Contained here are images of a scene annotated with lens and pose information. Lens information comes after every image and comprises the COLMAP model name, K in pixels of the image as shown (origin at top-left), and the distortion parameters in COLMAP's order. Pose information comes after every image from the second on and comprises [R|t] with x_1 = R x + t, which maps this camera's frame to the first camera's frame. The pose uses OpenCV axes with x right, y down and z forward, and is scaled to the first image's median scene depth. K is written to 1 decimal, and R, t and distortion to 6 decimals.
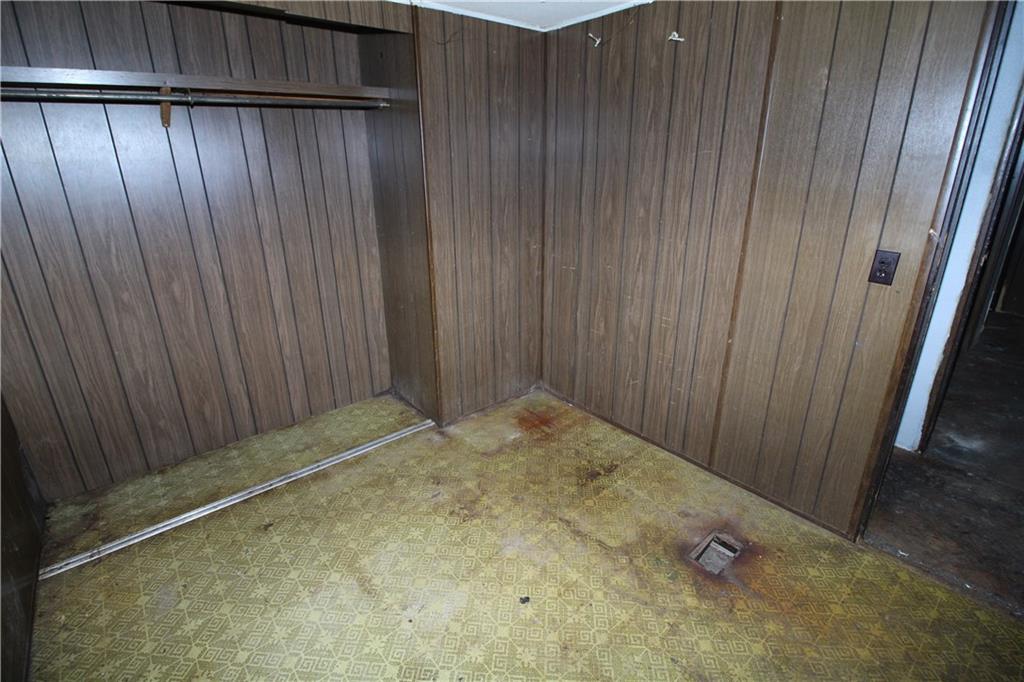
lens RADIAL K [[475.9, 0, 508.2], [0, 475.9, 325.0], [0, 0, 1]] dist [0.003438, -0.016970]
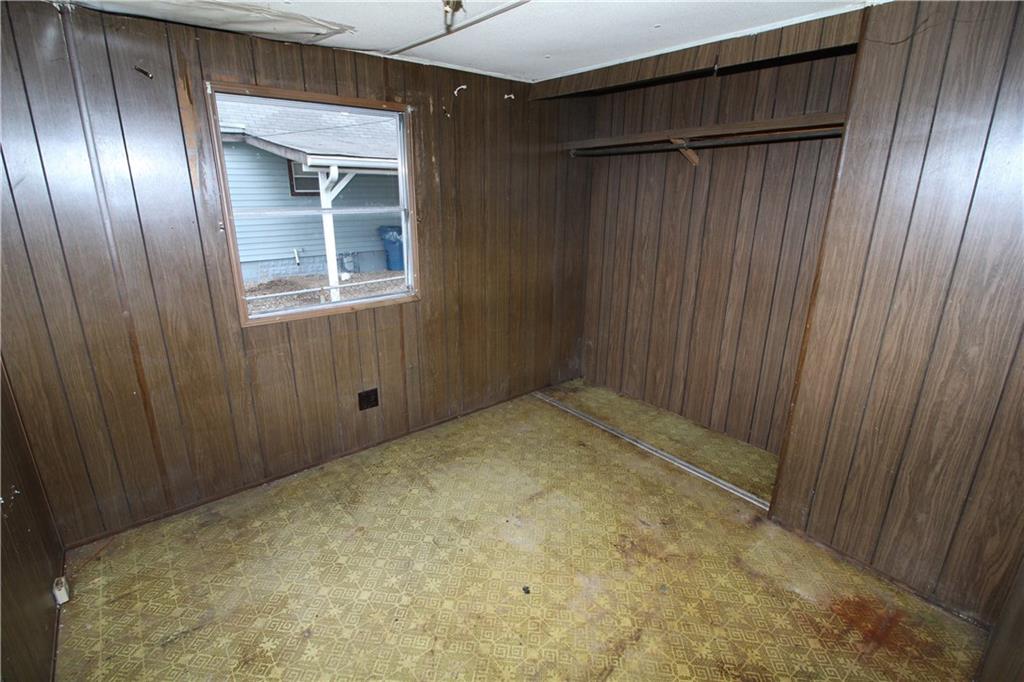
lens RADIAL K [[475.9, 0, 508.2], [0, 475.9, 325.0], [0, 0, 1]] dist [0.003438, -0.016970]
pose [[-0.020141, 0.287509, -0.957566, 0.698731], [-0.333654, 0.900921, 0.277519, -0.202385], [0.942480, 0.325085, 0.077783, 0.518253]]
